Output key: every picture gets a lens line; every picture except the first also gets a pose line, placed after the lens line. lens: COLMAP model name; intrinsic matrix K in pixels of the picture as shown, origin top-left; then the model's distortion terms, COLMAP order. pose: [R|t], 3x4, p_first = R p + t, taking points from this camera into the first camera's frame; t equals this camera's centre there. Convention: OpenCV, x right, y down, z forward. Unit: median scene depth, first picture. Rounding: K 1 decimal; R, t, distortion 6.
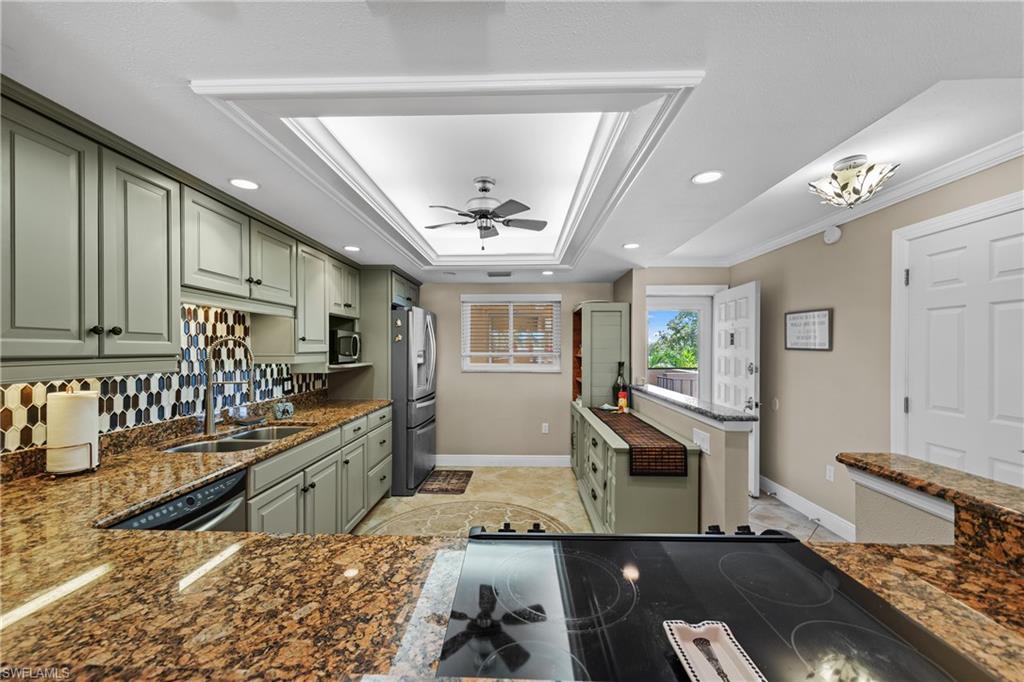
lens RADIAL K [[407.7, 0, 504.7], [0, 407.7, 349.3], [0, 0, 1]] dist [0.006152, -0.001230]
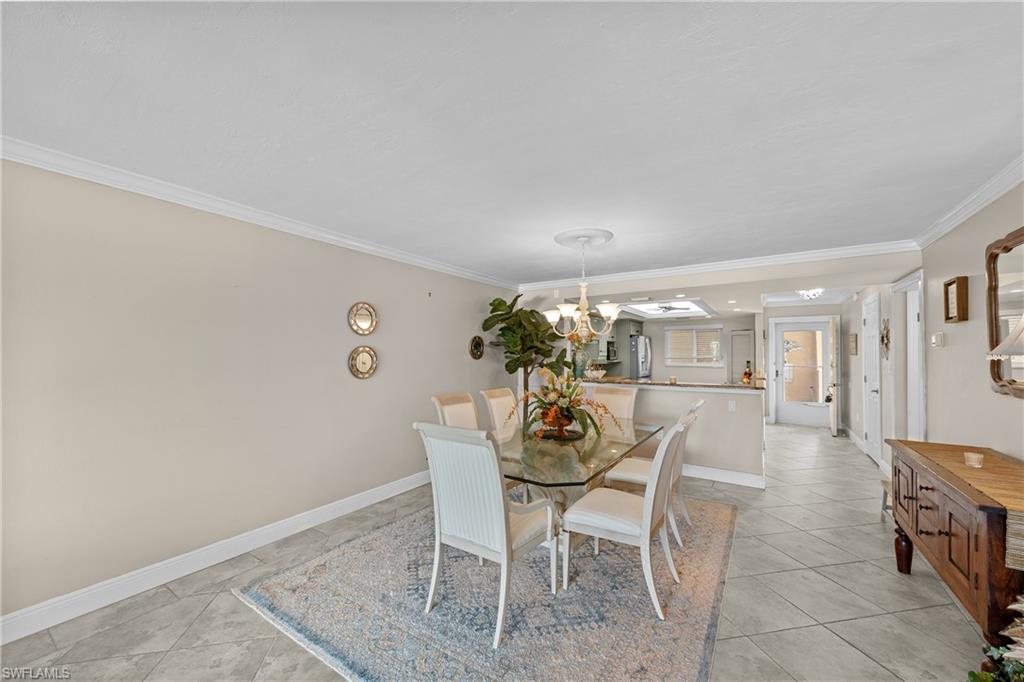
lens RADIAL K [[407.7, 0, 494.5], [0, 407.7, 350.0], [0, 0, 1]] dist [0.006152, -0.001230]
pose [[0.850825, -0.007819, -0.525391, 0.419068], [0.000976, 0.999911, -0.013301, 0.004954], [0.525449, 0.010804, 0.850757, -2.026950]]
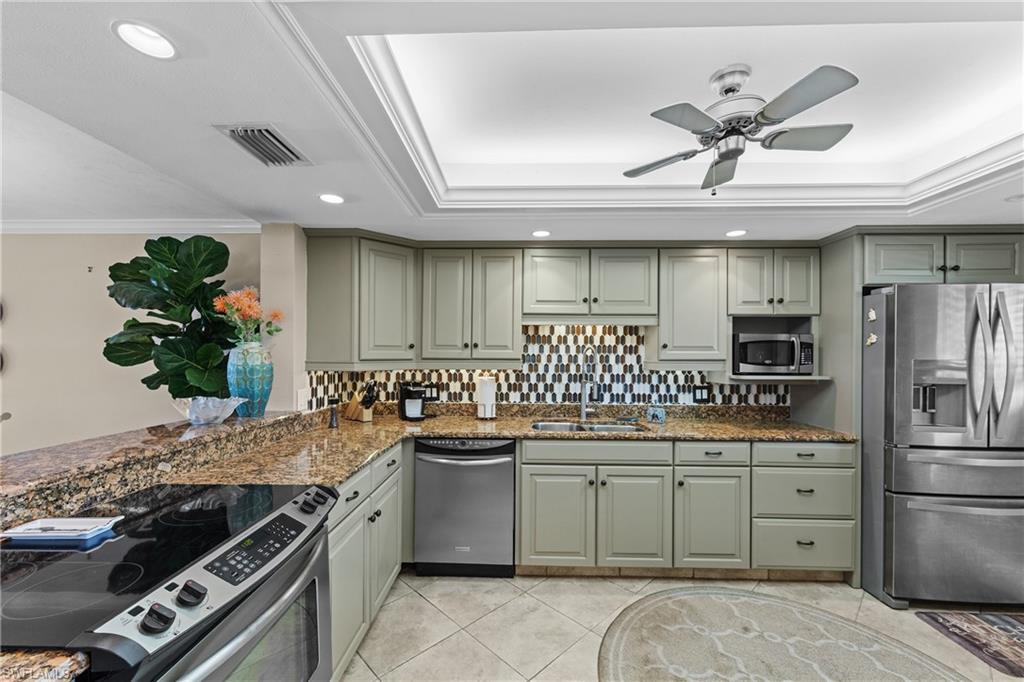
lens RADIAL K [[407.7, 0, 506.9], [0, 407.7, 354.5], [0, 0, 1]] dist [0.006152, -0.001230]
pose [[0.008258, -0.001967, -0.999964, 0.532648], [-0.007322, 0.999971, -0.002028, 0.000395], [0.999939, 0.007339, 0.008244, 0.654920]]
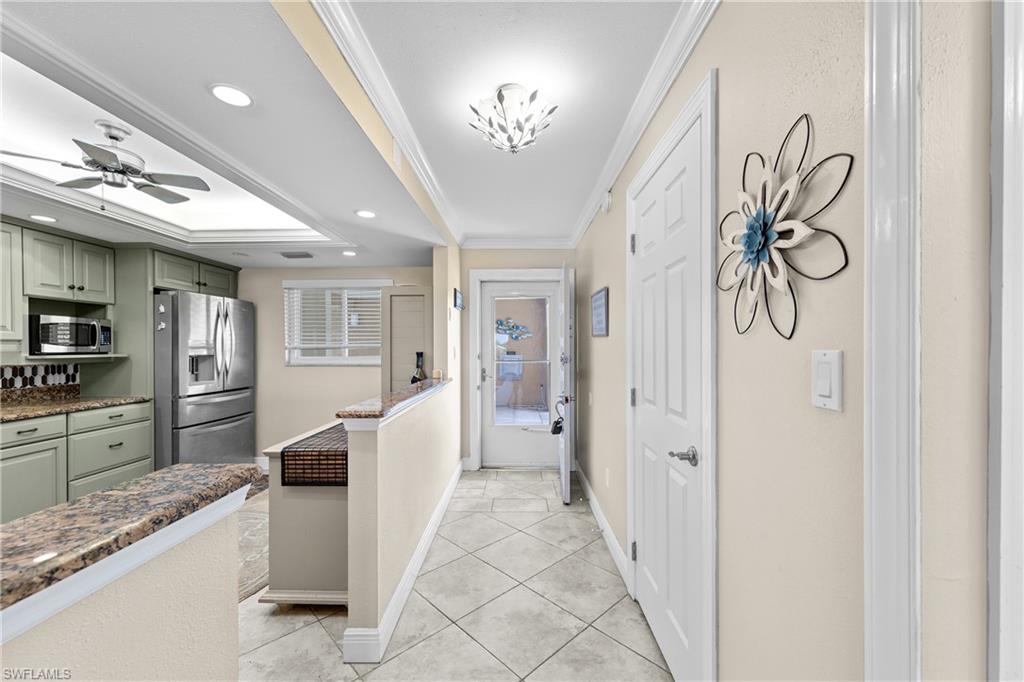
lens RADIAL K [[407.7, 0, 508.7], [0, 407.7, 347.9], [0, 0, 1]] dist [0.006152, -0.001230]
pose [[0.999956, -0.005135, 0.007839, 0.714915], [0.005131, 0.999987, 0.000465, 0.033702], [-0.007842, -0.000425, 0.999969, 0.167660]]
